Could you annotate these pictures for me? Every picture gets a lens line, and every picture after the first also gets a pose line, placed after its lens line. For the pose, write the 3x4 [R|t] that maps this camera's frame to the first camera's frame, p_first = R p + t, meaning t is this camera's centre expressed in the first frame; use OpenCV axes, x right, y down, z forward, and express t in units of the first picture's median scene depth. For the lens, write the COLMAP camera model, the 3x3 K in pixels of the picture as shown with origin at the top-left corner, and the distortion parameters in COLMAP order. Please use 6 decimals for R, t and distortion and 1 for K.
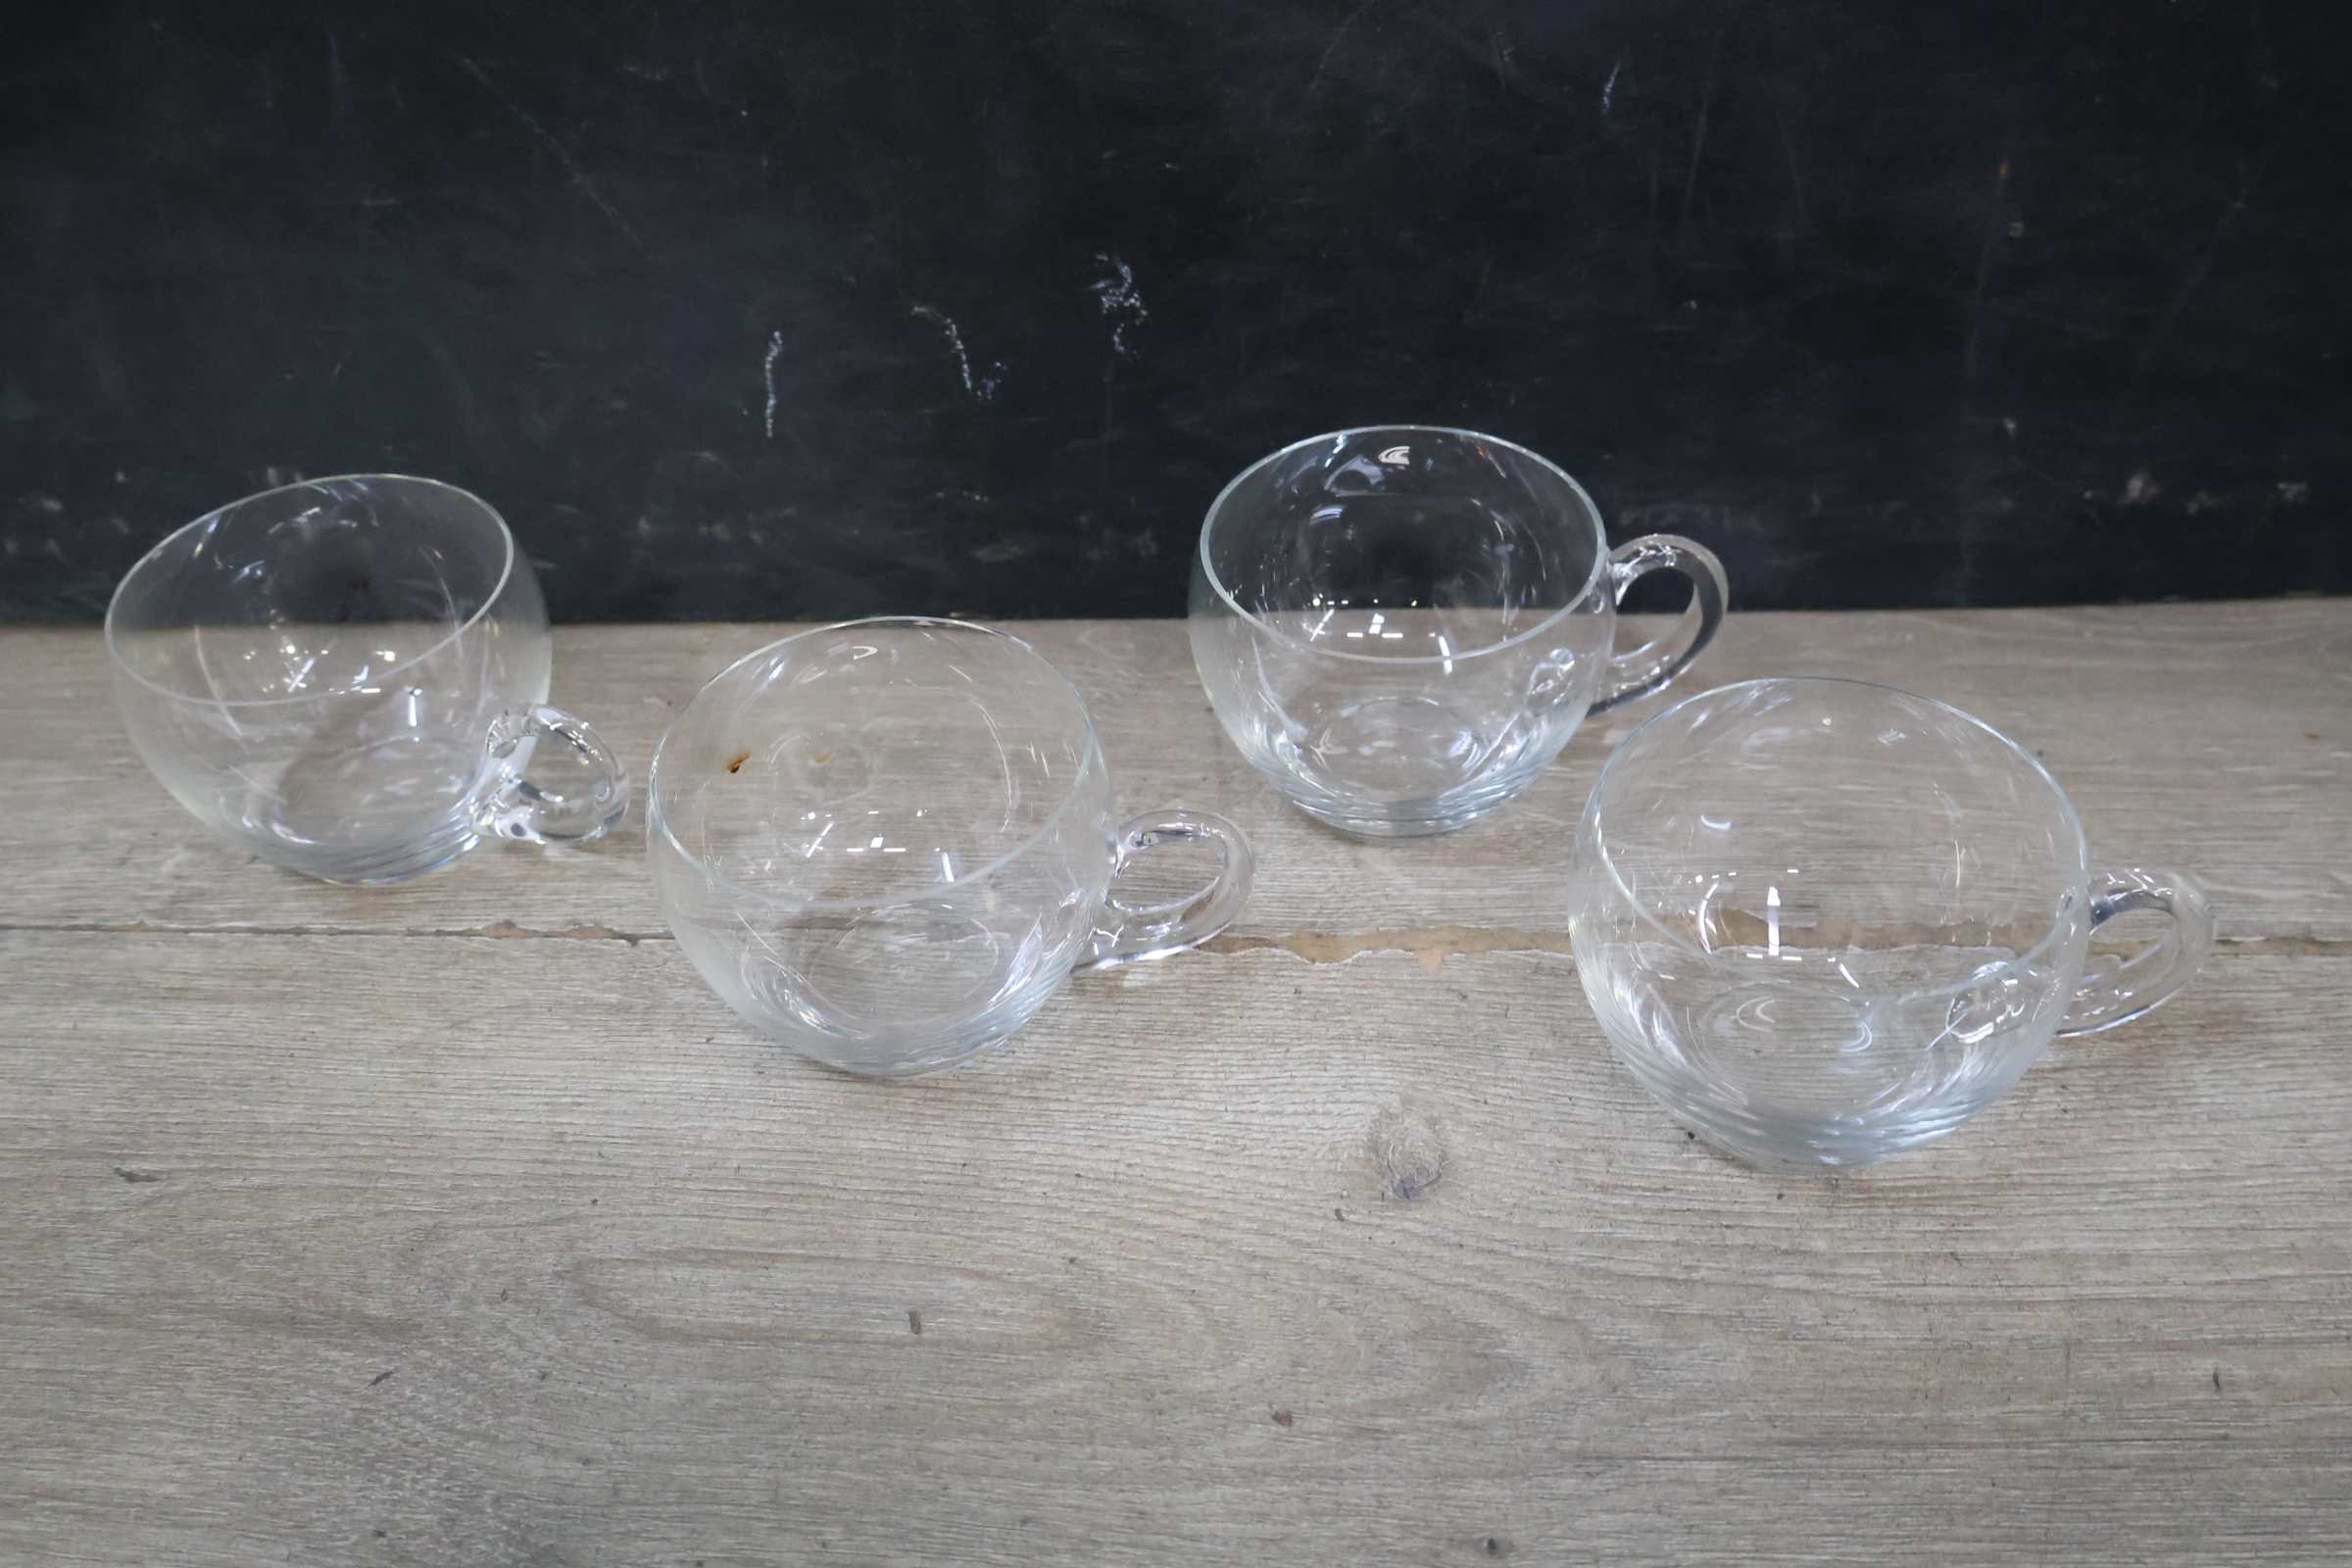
lens RADIAL K [[2341.9, 0, 1174.1], [0, 2341.9, 776.8], [0, 0, 1]] dist [0.014366, 0.013393]
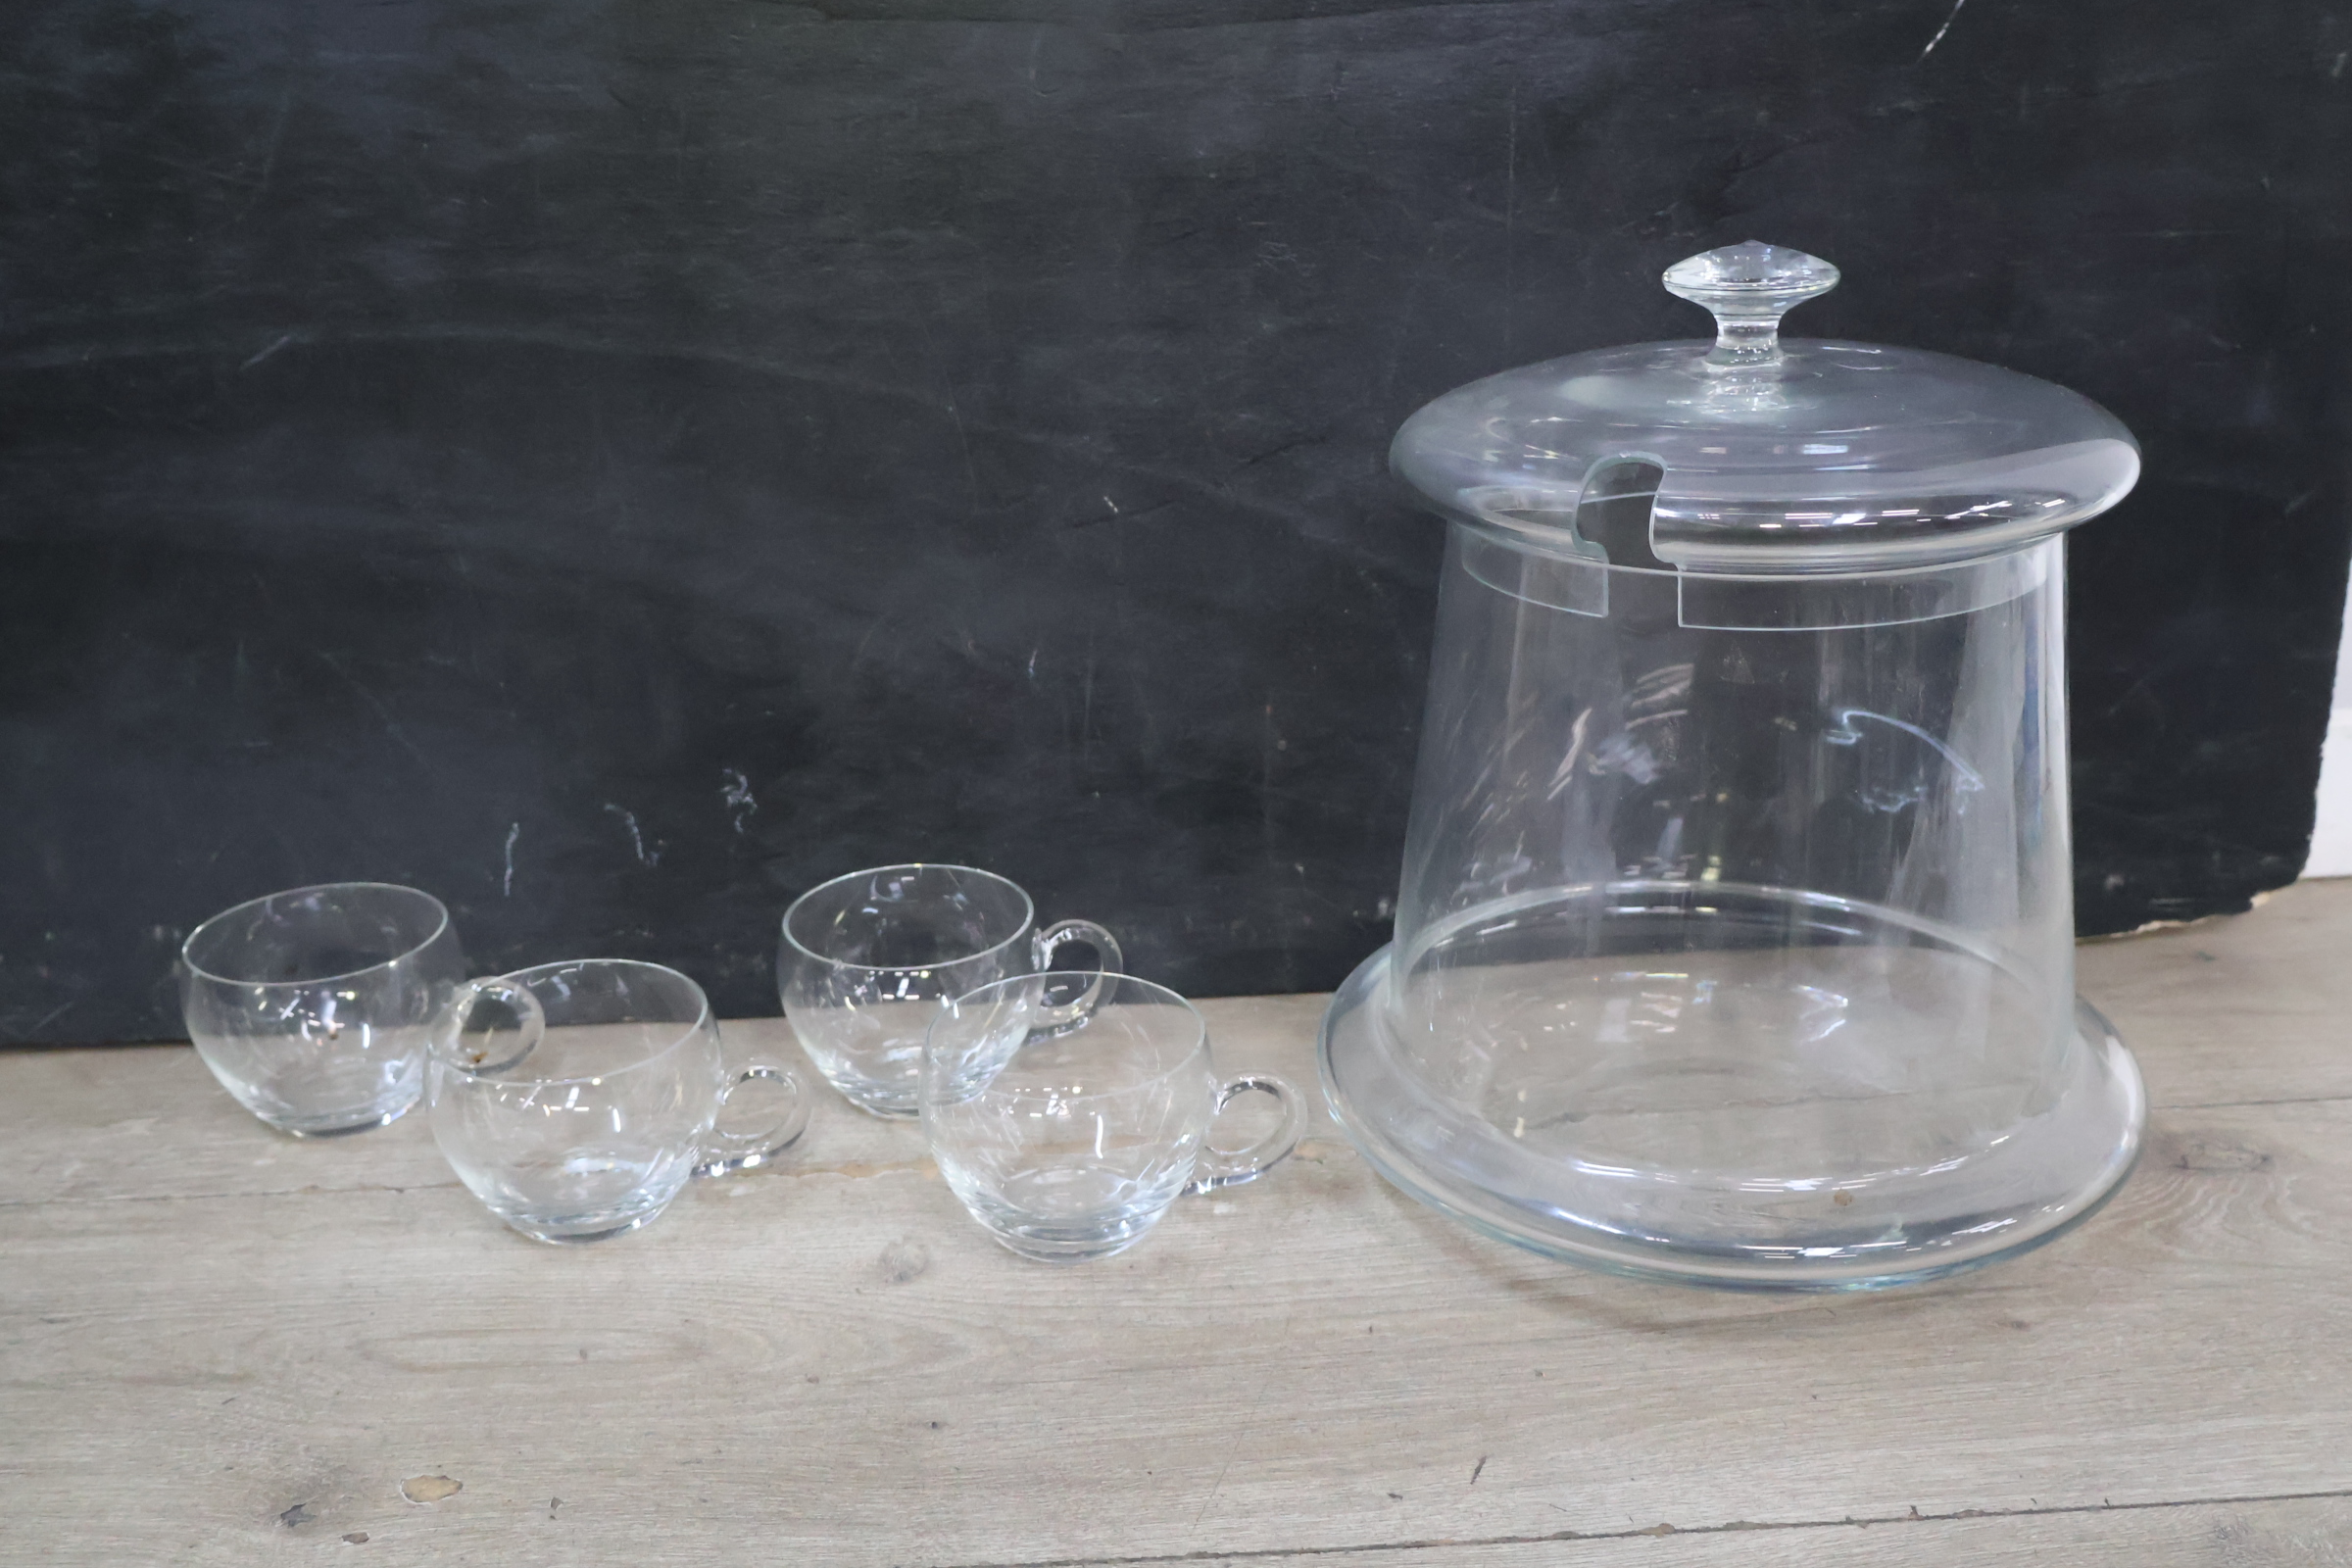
lens RADIAL K [[2400.5, 0, 1161.8], [0, 2400.5, 791.9], [0, 0, 1]] dist [0.044248, 0.000915]
pose [[0.993779, -0.010181, 0.110905, 0.097334], [0.047287, 0.940167, -0.337416, 0.428866], [-0.100834, 0.340561, 0.934800, -0.666405]]
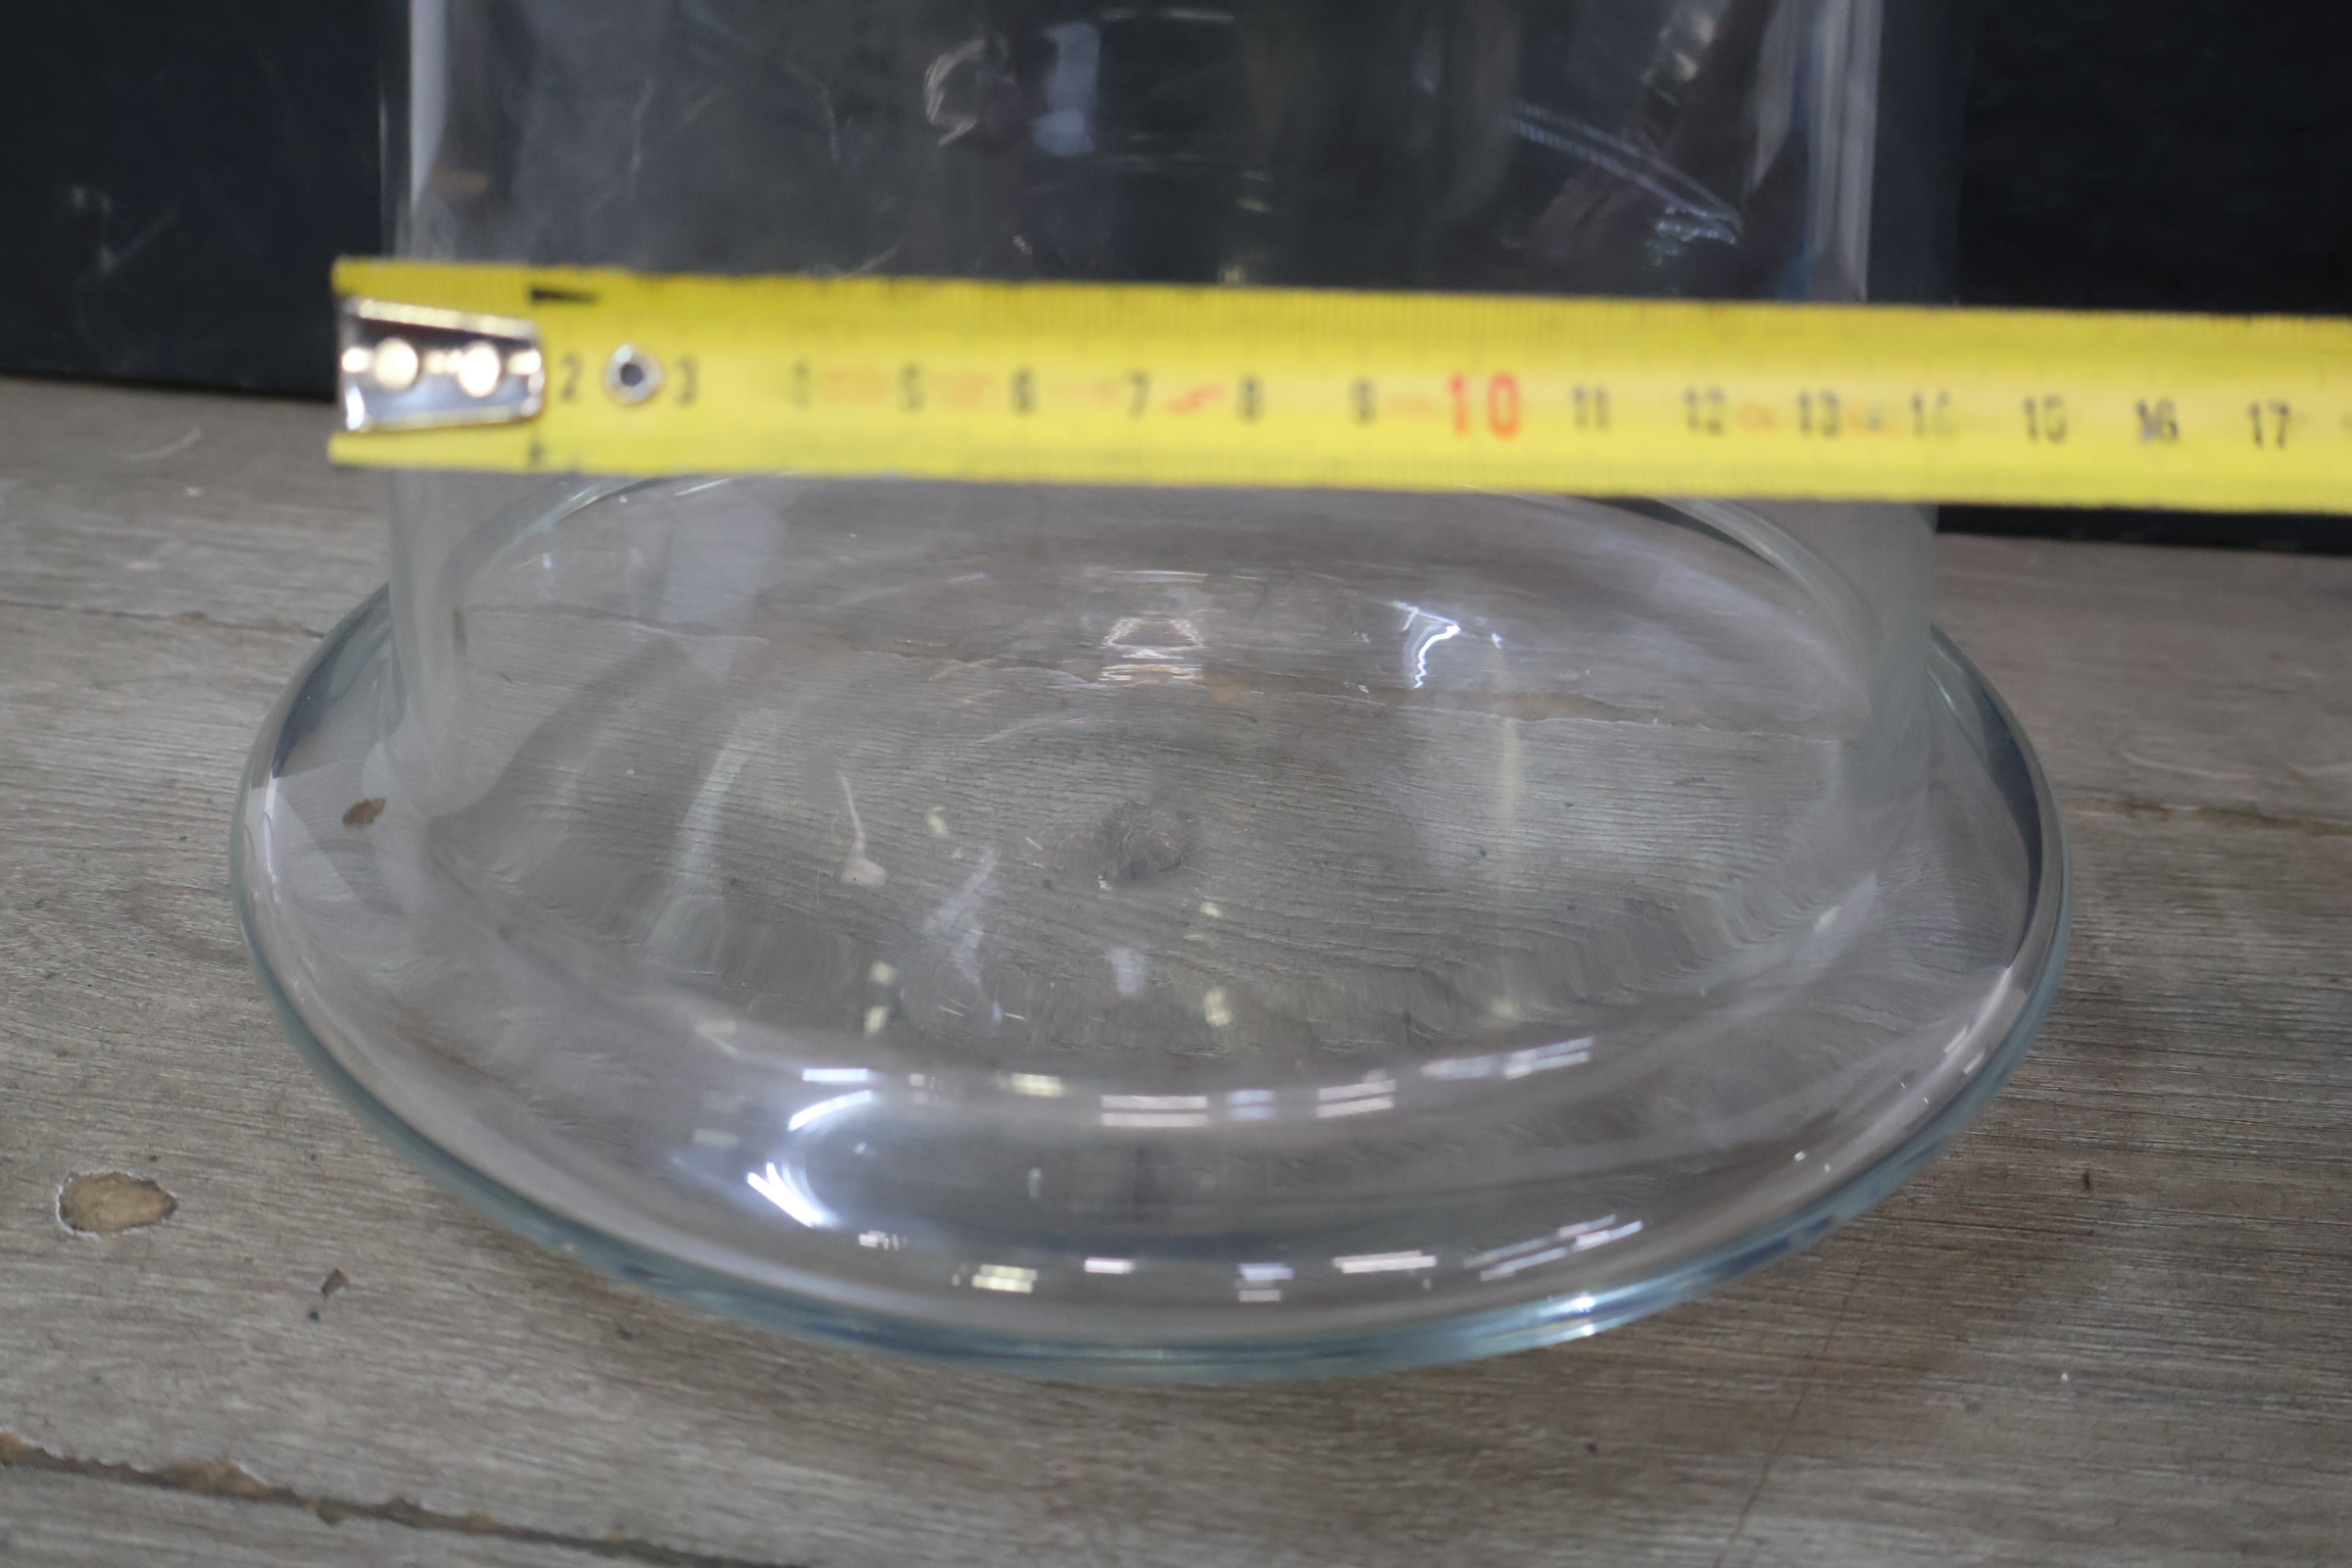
lens RADIAL K [[2323.5, 0, 1169.0], [0, 2323.5, 796.0], [0, 0, 1]] dist [0.008931, 0.011836]
pose [[0.992763, 0.113425, -0.039463, 0.139702], [-0.118660, 0.977063, -0.176829, 0.278852], [0.018501, 0.180232, 0.983450, 0.183734]]
